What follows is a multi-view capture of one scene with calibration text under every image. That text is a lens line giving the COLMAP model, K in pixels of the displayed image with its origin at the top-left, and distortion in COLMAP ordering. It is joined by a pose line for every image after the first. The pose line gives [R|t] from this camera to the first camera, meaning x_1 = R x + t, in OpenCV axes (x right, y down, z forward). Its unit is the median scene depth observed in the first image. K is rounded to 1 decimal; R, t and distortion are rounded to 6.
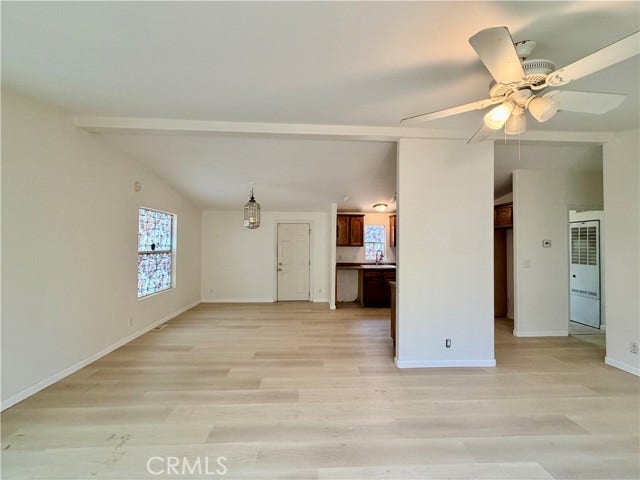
lens RADIAL K [[255.8, 0, 319.0], [0, 255.8, 240.4], [0, 0, 1]] dist [-0.000299, 0.000532]
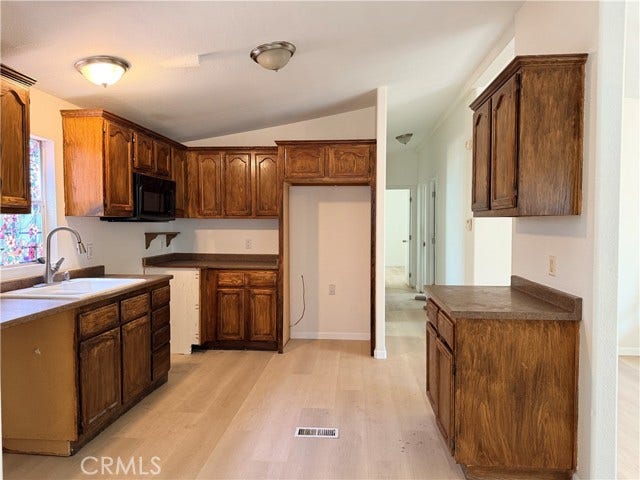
lens RADIAL K [[455.5, 0, 316.9], [0, 455.5, 241.8], [0, 0, 1]] dist [0.000252, 0.000210]
pose [[0.138955, -0.046958, 0.989185, -0.227926], [-0.011553, 0.998730, 0.049034, 0.028152], [-0.990231, -0.018242, 0.138236, 0.723367]]
